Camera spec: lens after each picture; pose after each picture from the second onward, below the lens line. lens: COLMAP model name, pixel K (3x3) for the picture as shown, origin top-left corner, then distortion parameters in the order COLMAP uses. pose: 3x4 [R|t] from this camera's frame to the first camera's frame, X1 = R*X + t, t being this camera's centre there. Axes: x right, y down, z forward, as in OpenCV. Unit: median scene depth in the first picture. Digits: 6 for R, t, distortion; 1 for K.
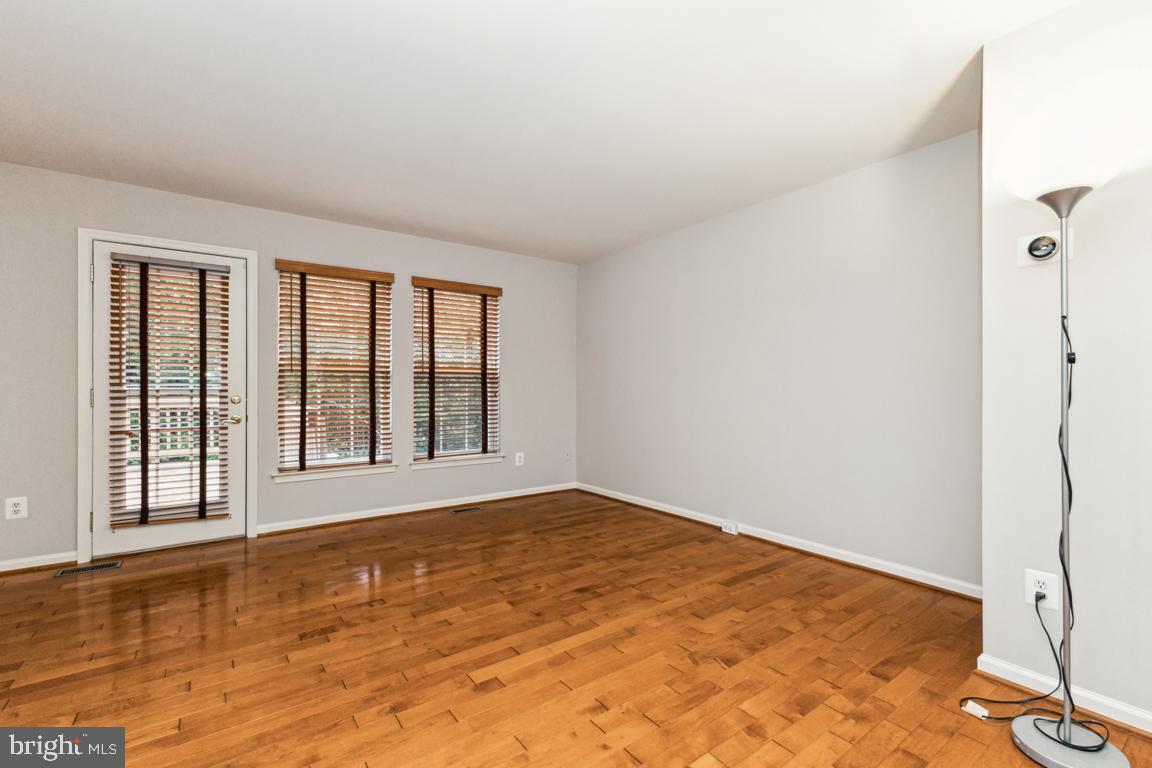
lens RADIAL K [[502.6, 0, 576.0], [0, 502.6, 384.0], [0, 0, 1]] dist [0.021240, 0.000110]
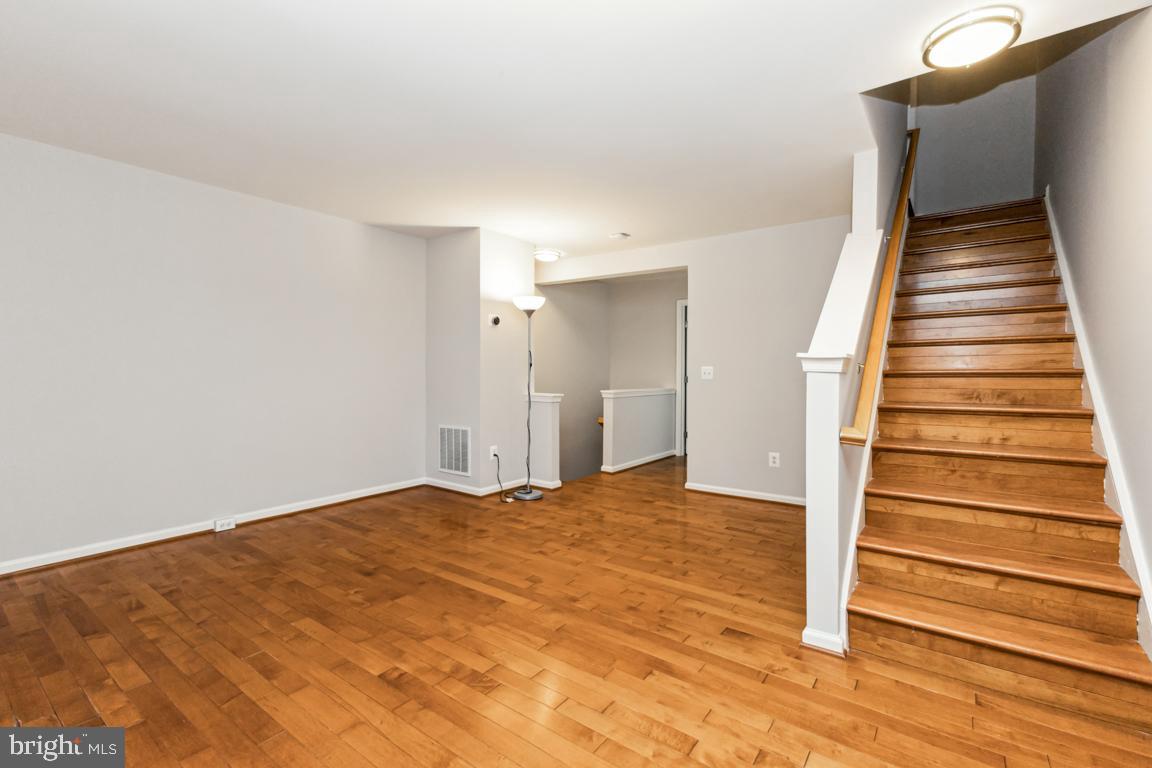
lens RADIAL K [[502.0, 0, 576.0], [0, 502.0, 384.0], [0, 0, 1]] dist [0.001740, -0.000001]
pose [[-0.302746, -0.014453, 0.952962, -0.974233], [-0.002911, 0.999894, 0.014241, 0.009943], [-0.953067, 0.001538, -0.302756, 0.824171]]
